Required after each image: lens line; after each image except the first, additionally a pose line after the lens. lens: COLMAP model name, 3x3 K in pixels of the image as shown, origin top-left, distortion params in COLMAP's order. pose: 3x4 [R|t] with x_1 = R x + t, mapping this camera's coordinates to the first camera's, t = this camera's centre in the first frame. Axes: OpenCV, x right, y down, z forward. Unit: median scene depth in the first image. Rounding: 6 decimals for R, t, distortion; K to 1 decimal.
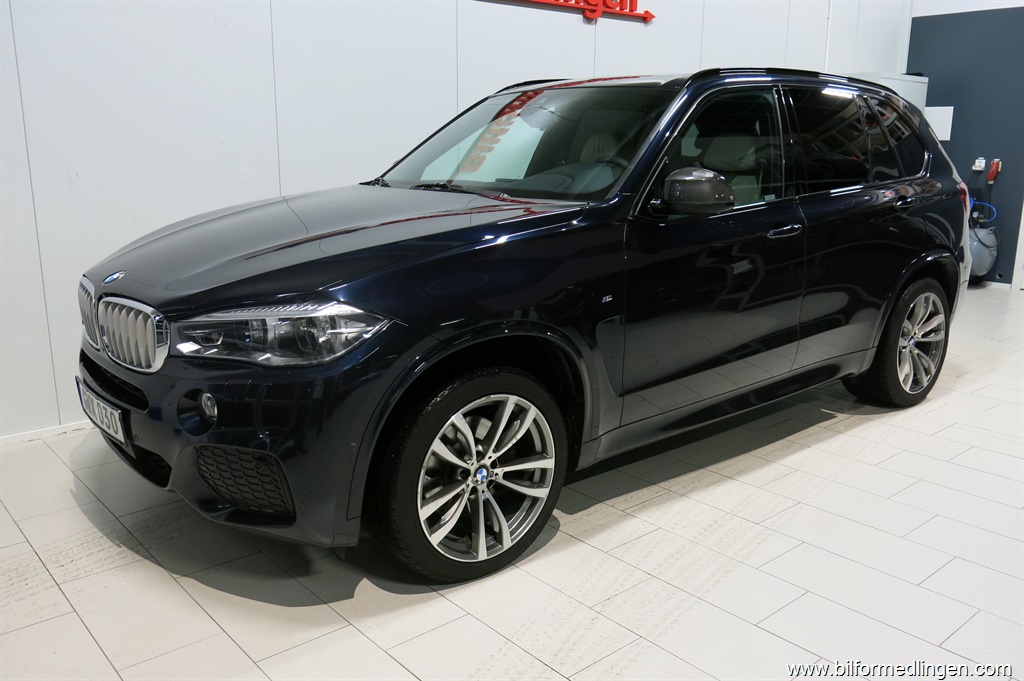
lens RADIAL K [[850.9, 0, 512.0], [0, 850.9, 340.5], [0, 0, 1]] dist [-0.007705, -0.004958]
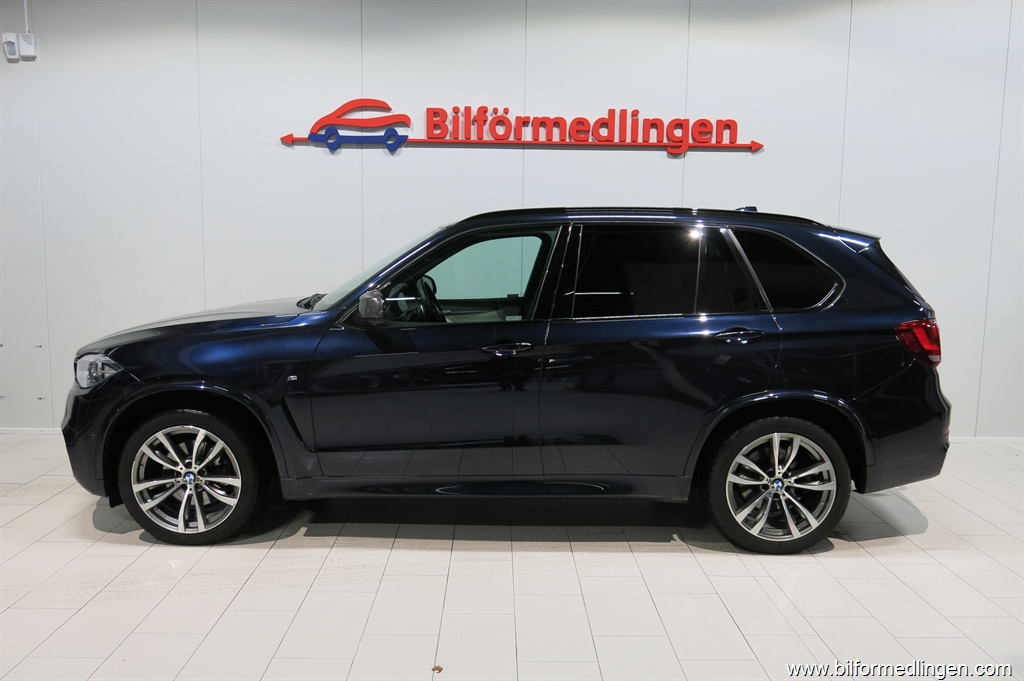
lens RADIAL K [[850.9, 0, 512.0], [0, 850.9, 340.5], [0, 0, 1]] dist [-0.007705, -0.004958]
pose [[0.771481, 0.082727, -0.630852, 1.279781], [-0.156815, 0.985647, -0.062519, -0.079139], [0.616625, 0.147159, 0.773381, 0.113597]]
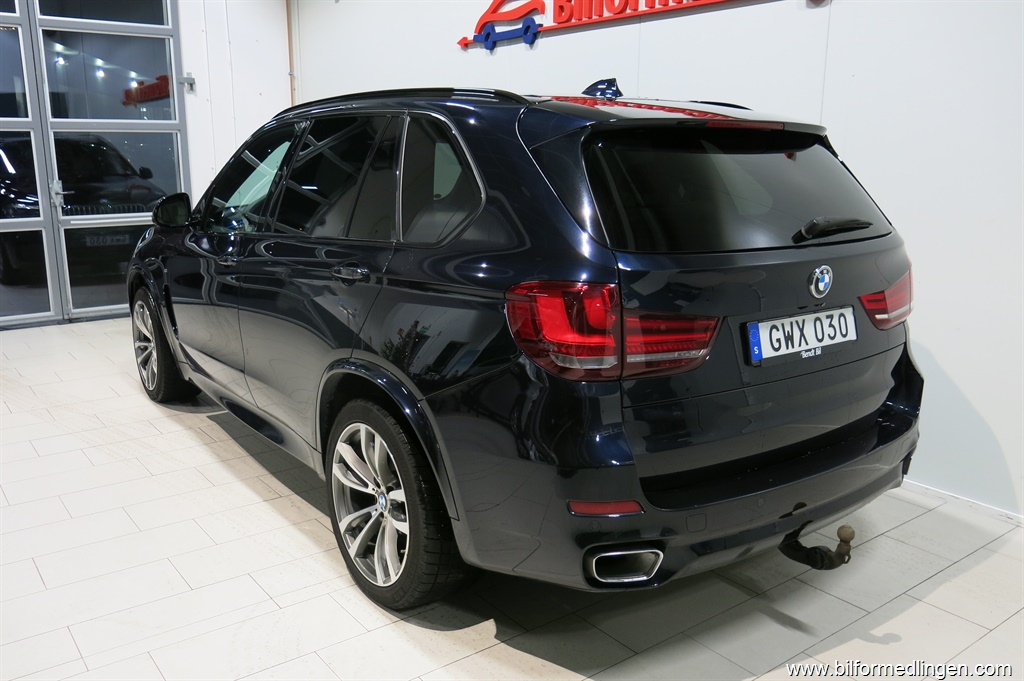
lens RADIAL K [[857.3, 0, 551.7], [0, 857.3, 341.5], [0, 0, 1]] dist [0.000444, -0.002893]
pose [[-0.035139, 0.220628, -0.974725, 1.667050], [-0.233512, 0.946517, 0.222661, -0.447965], [0.971719, 0.235435, 0.018260, 1.692778]]
